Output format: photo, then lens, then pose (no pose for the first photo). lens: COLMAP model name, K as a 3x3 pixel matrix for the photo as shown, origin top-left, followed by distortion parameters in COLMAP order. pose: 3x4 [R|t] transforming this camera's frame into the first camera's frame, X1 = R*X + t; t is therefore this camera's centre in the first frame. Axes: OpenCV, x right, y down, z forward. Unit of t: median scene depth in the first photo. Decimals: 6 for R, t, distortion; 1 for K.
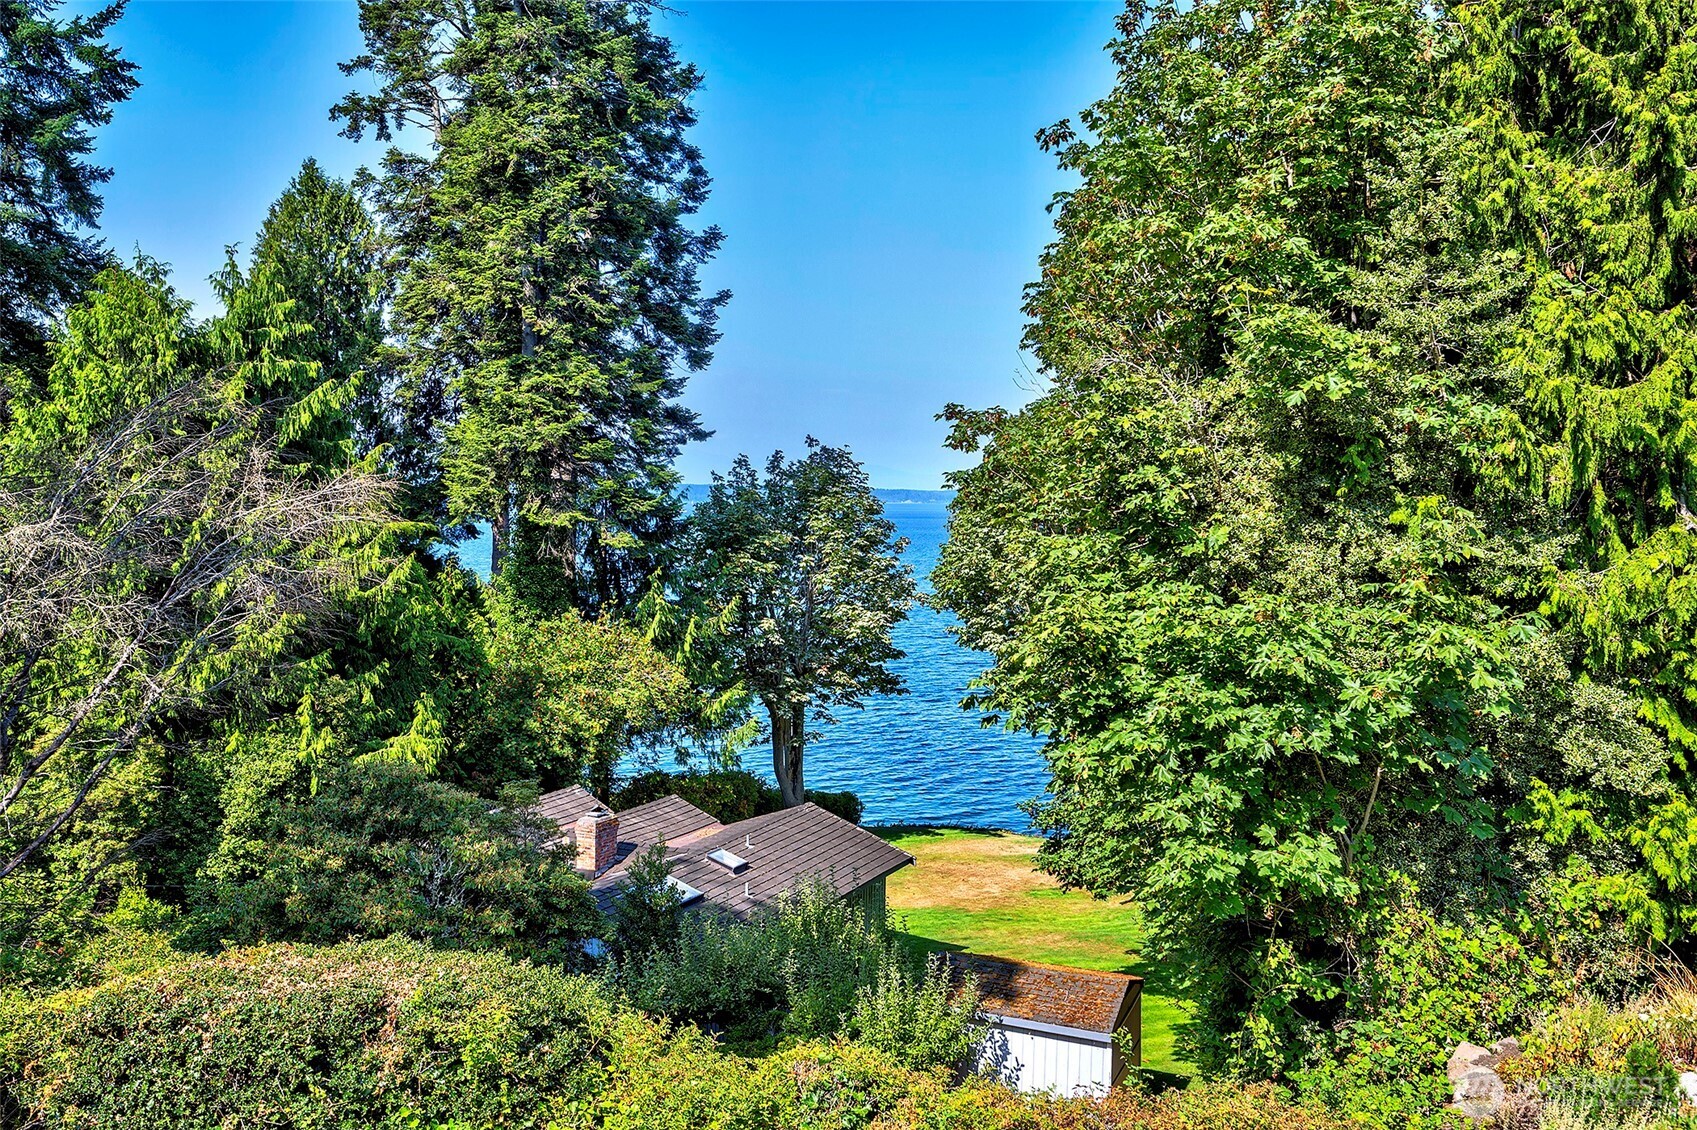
lens RADIAL K [[1464.1, 0, 848.5], [0, 1464.1, 565.0], [0, 0, 1]] dist [-0.003319, -0.000145]
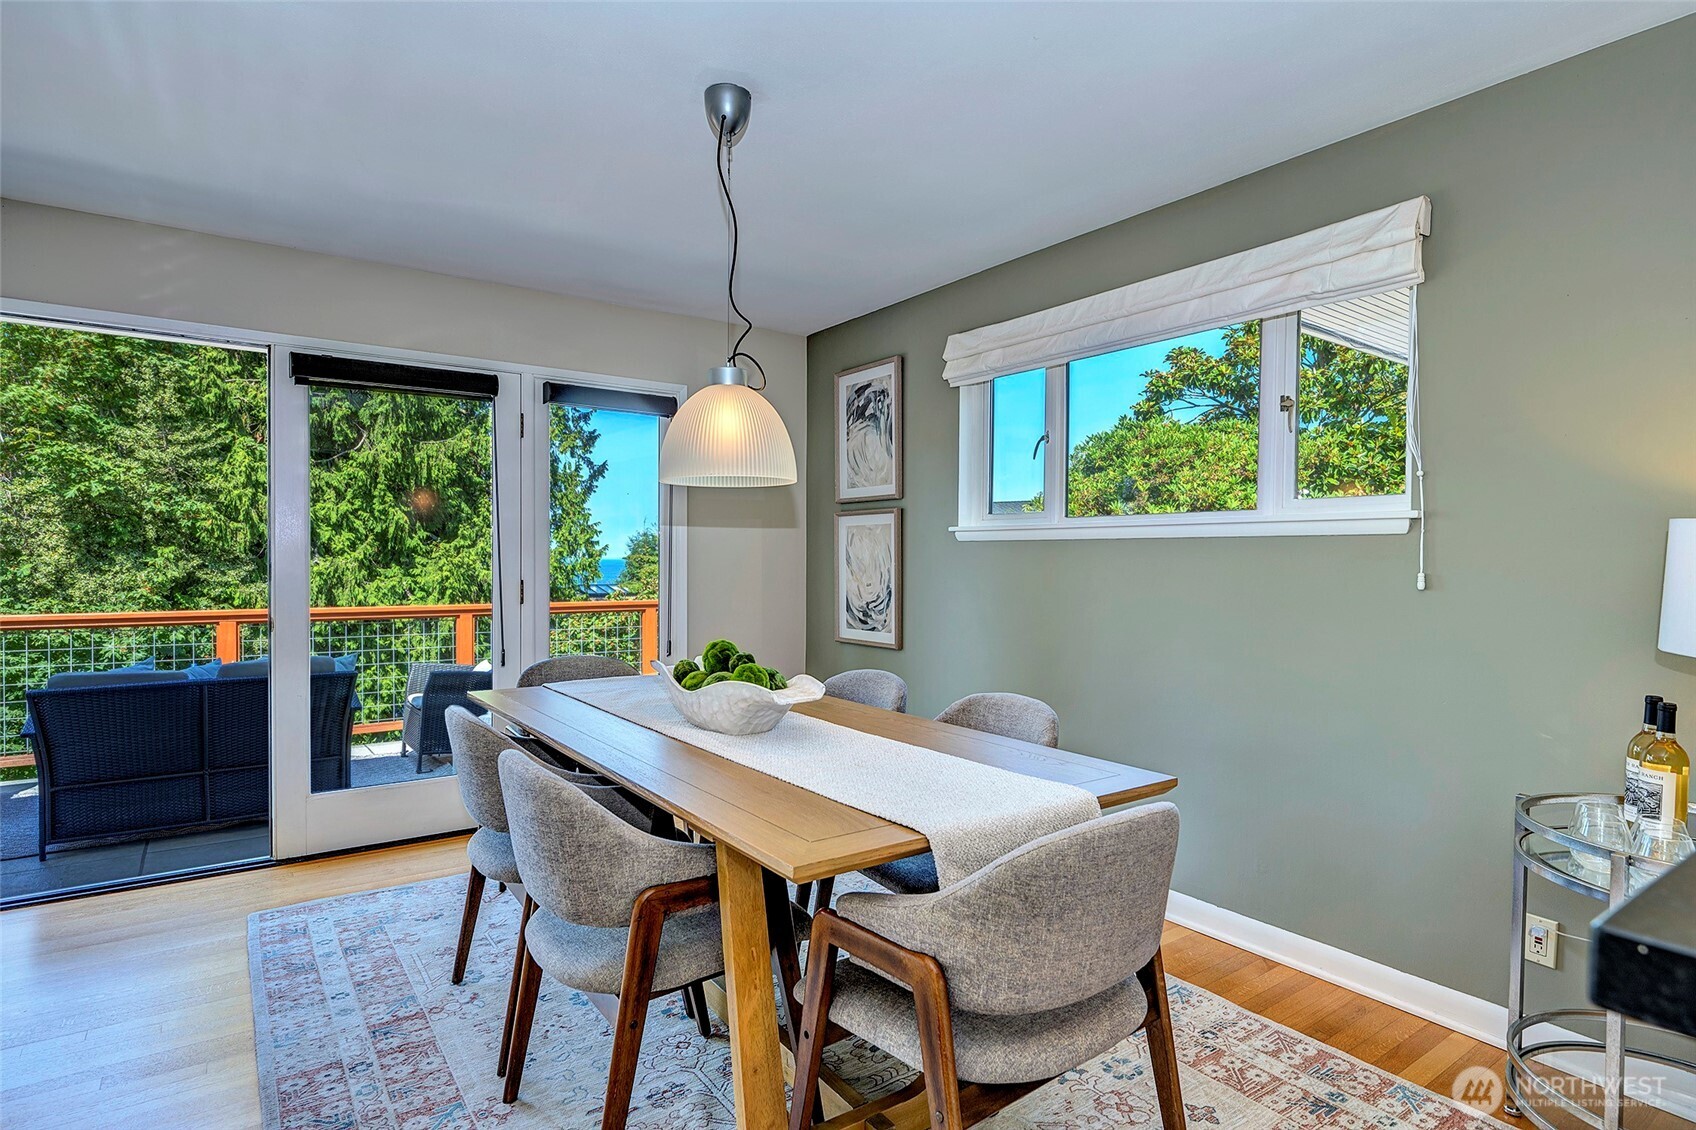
lens RADIAL K [[891.8, 0, 849.1], [0, 891.8, 571.3], [0, 0, 1]] dist [-0.003066, -0.000181]
pose [[0.631900, -0.016805, 0.774868, 0.052510], [0.036367, 0.999307, -0.007985, 0.027271], [-0.774196, 0.033226, 0.632073, -0.438247]]
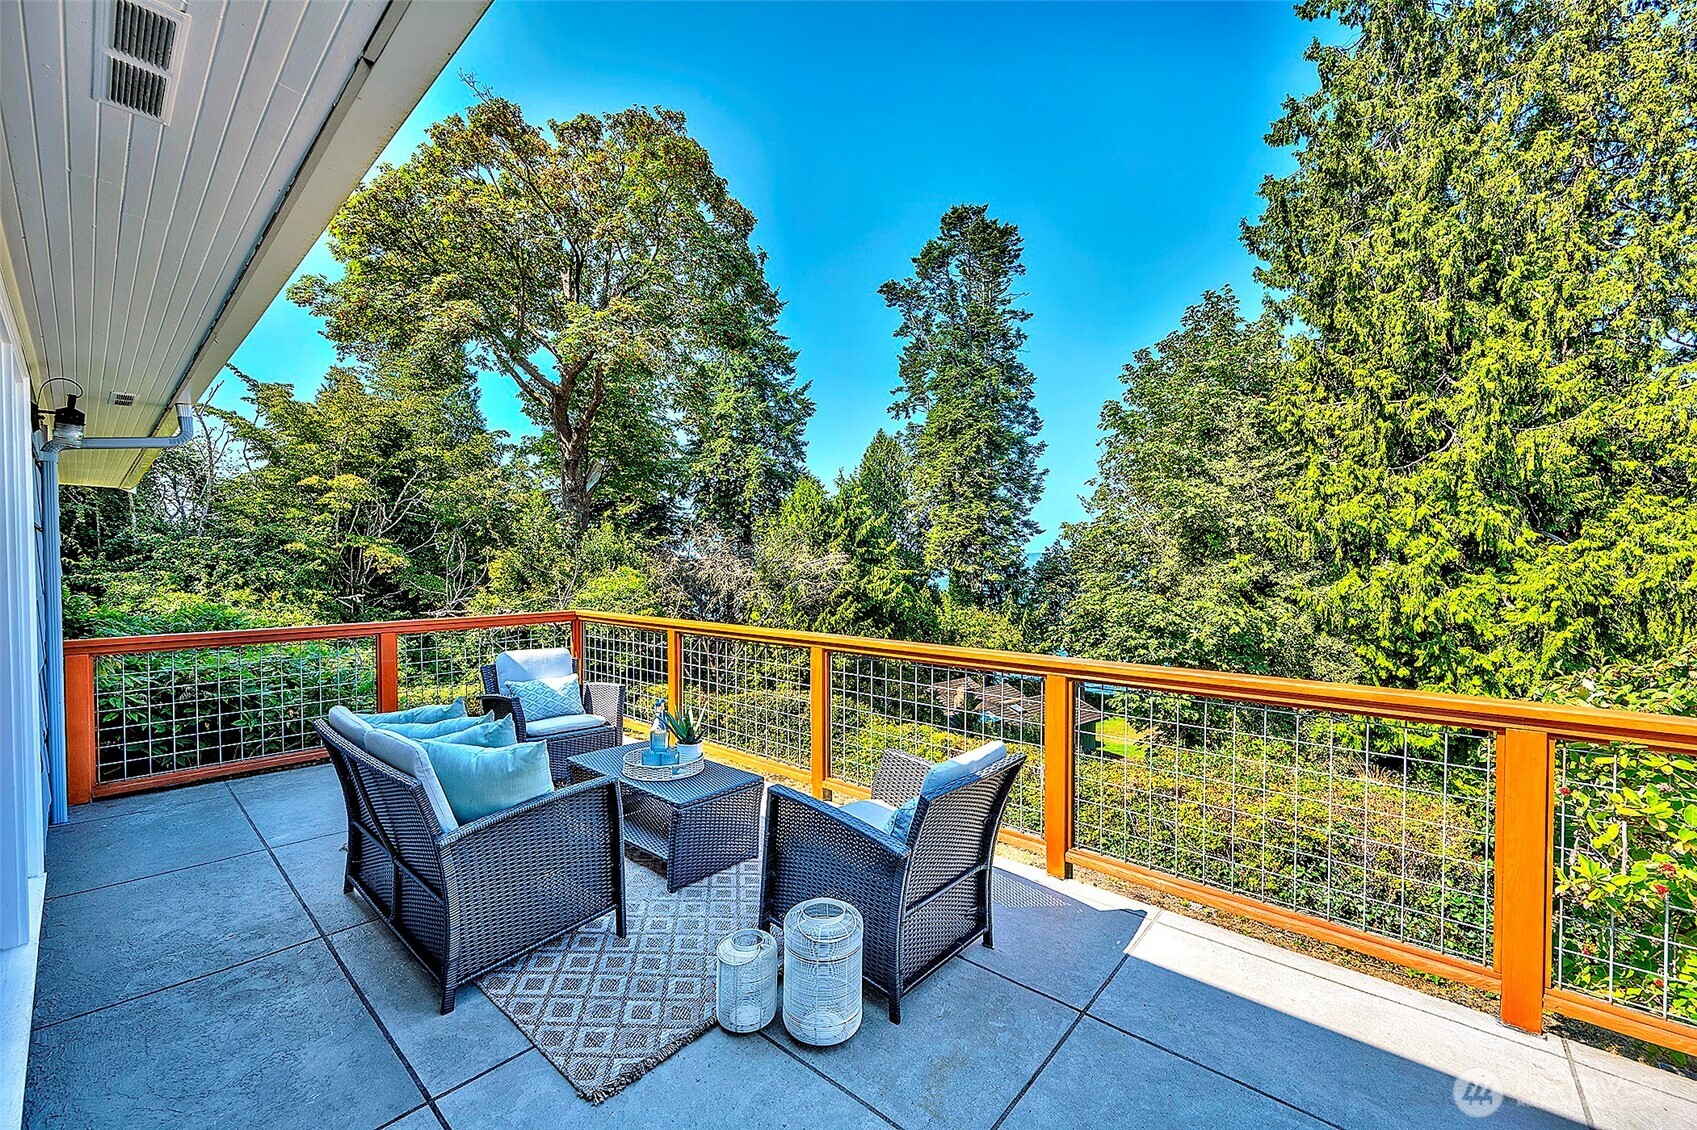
lens RADIAL K [[664.6, 0, 848.7], [0, 664.6, 568.4], [0, 0, 1]] dist [0.000570, -0.000304]
pose [[0.904646, -0.005817, -0.426124, 0.270572], [-0.008501, 0.999462, -0.031691, 0.014329], [0.426079, 0.032292, 0.904110, -0.240577]]
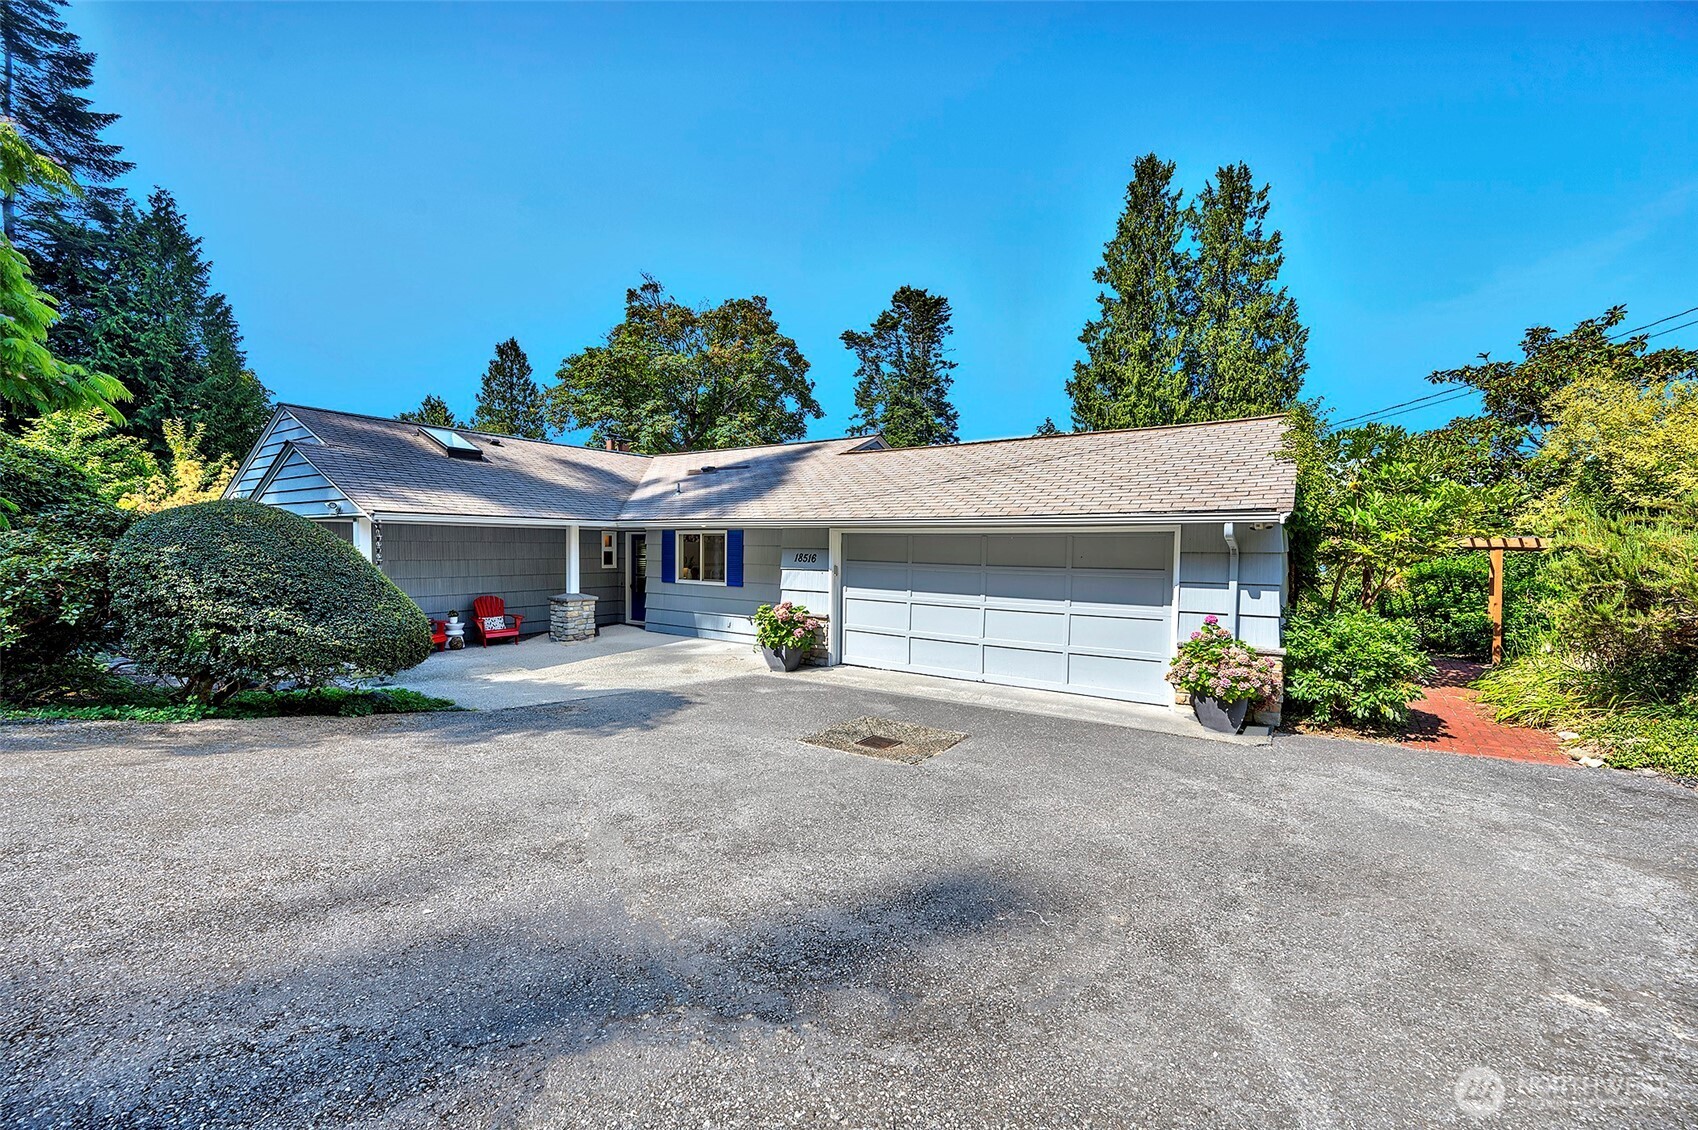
lens RADIAL K [[665.0, 0, 849.2], [0, 665.0, 568.4], [0, 0, 1]] dist [0.000570, -0.000304]
pose [[0.948240, 0.017042, -0.317096, 0.454999], [-0.020814, 0.999747, -0.008512, 0.031550], [0.316871, 0.014671, 0.948355, -1.417234]]
